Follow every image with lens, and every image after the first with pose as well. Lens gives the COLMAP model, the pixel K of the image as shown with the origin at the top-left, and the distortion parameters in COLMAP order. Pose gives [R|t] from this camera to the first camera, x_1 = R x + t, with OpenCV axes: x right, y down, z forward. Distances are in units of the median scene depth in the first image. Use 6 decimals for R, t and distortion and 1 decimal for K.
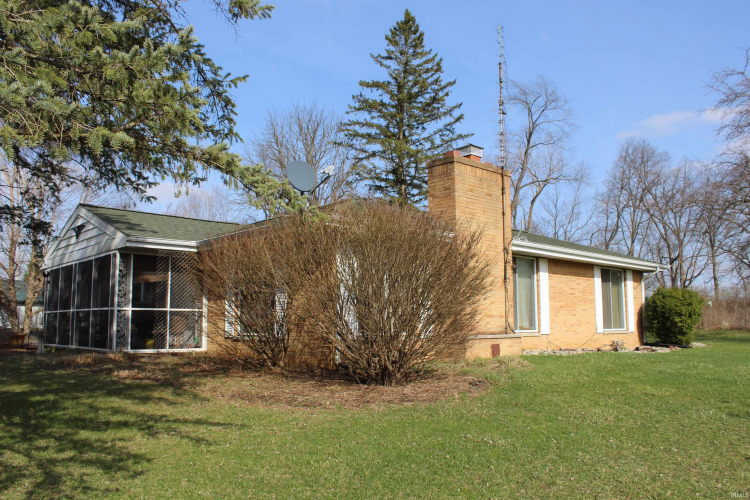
lens RADIAL K [[632.3, 0, 375.0], [0, 632.3, 250.0], [0, 0, 1]] dist [-0.112617, 0.001688]
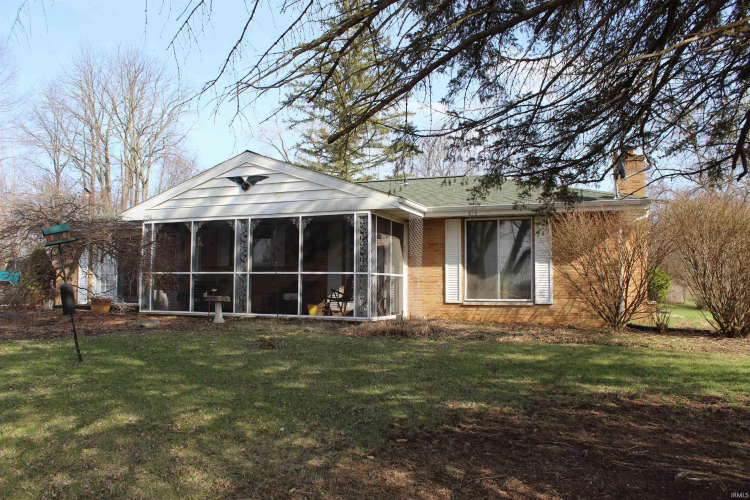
lens RADIAL K [[632.3, 0, 375.0], [0, 632.3, 250.0], [0, 0, 1]] dist [-0.112617, 0.001688]
pose [[0.929590, 0.036093, 0.366824, -0.577493], [-0.056062, 0.997460, 0.043928, 0.012279], [-0.364307, -0.061400, 0.929253, 0.077730]]
